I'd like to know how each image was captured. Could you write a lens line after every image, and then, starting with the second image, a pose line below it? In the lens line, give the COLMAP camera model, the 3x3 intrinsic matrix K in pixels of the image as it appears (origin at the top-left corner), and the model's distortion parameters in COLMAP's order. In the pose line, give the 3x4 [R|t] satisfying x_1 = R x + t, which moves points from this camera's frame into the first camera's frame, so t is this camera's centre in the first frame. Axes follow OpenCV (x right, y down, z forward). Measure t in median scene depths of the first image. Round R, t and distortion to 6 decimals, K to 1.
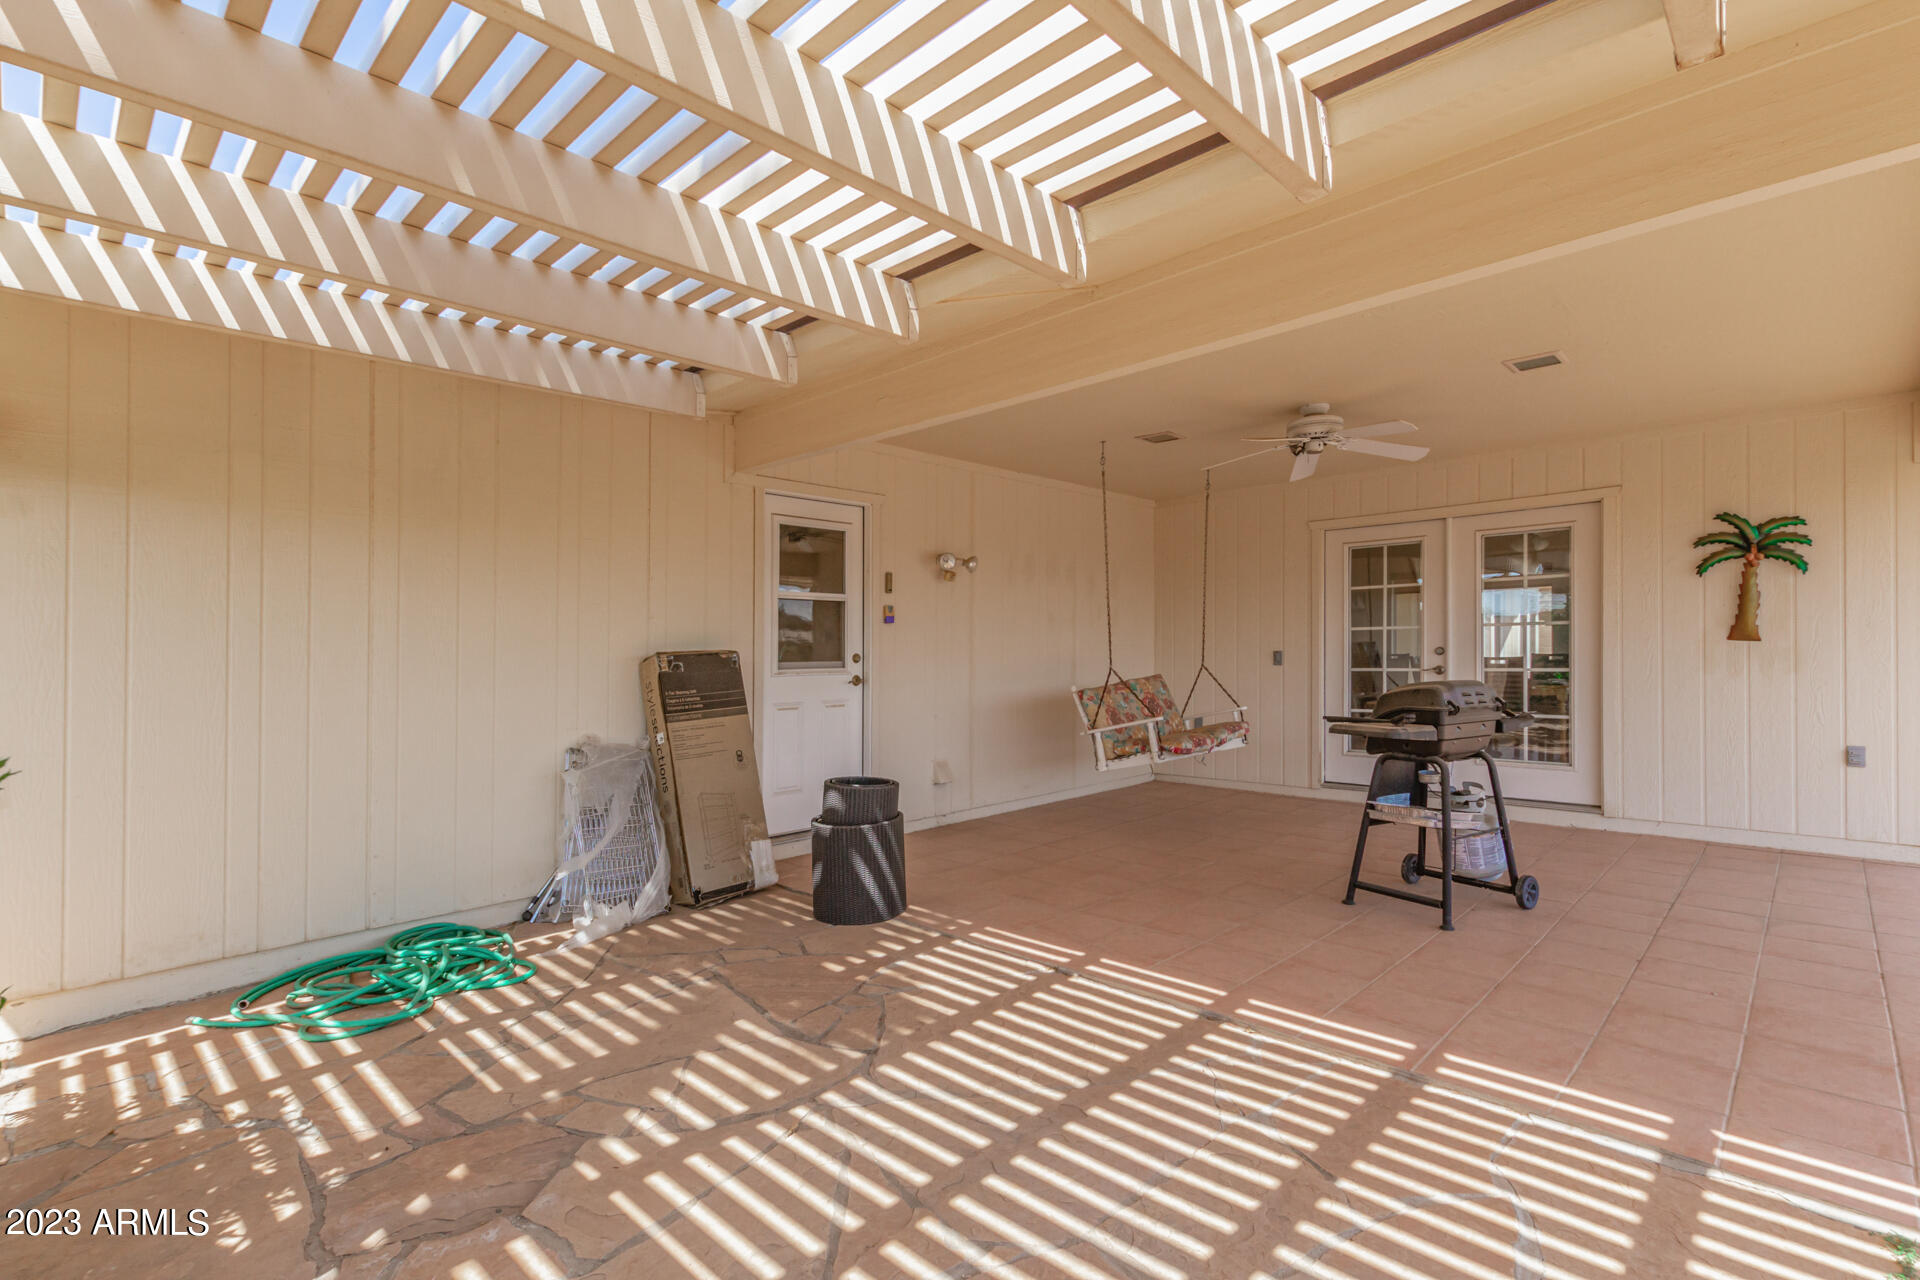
lens RADIAL K [[891.6, 0, 954.0], [0, 891.6, 654.0], [0, 0, 1]] dist [0.008128, -0.003267]
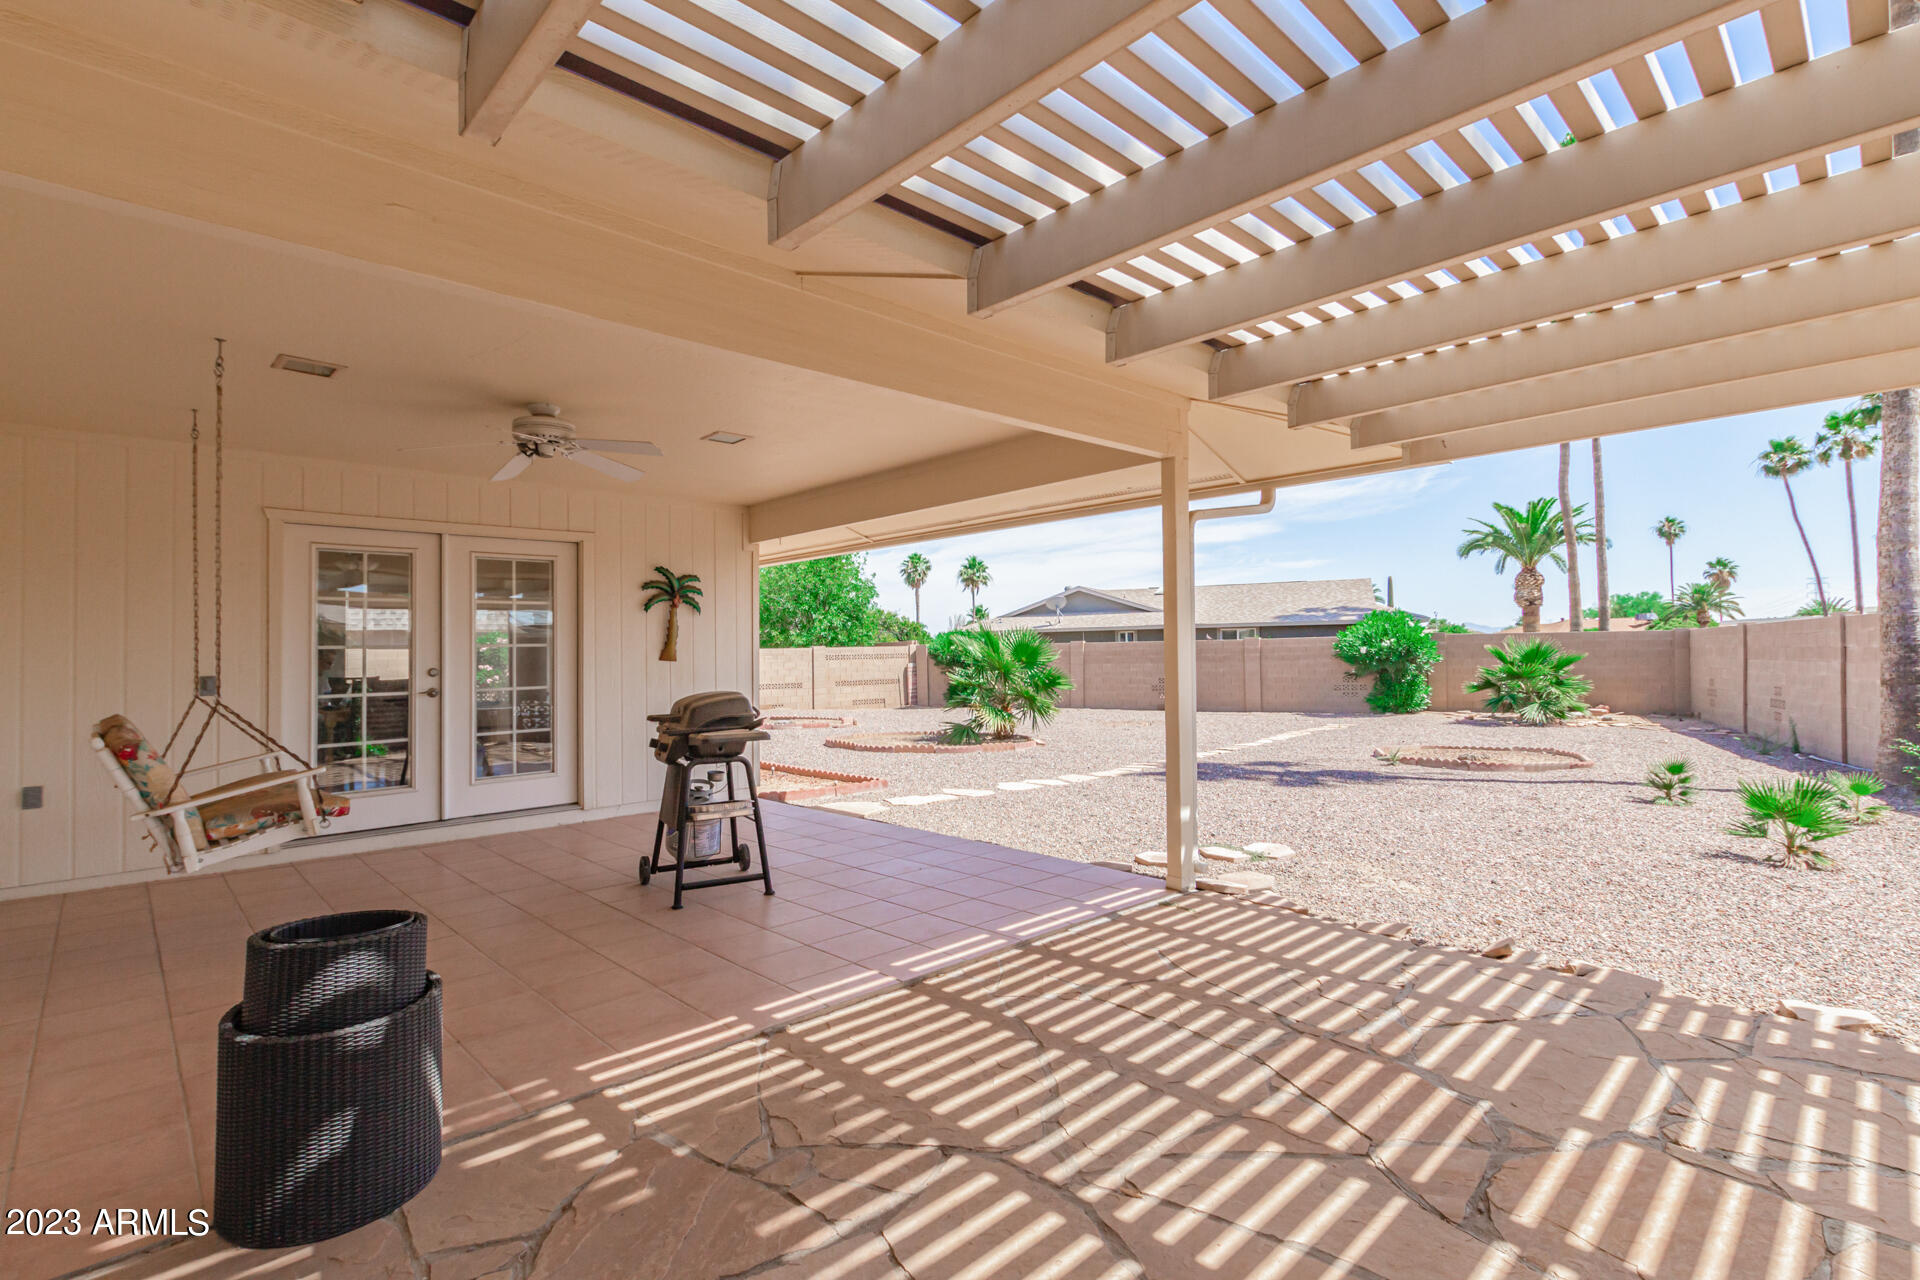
lens RADIAL K [[891.6, 0, 972.9], [0, 891.6, 635.1], [0, 0, 1]] dist [0.008128, -0.003267]
pose [[0.036736, 0.033034, 0.998779, -0.599384], [0.021459, 0.999197, -0.033837, 0.003008], [-0.999095, 0.022676, 0.035997, 0.612619]]
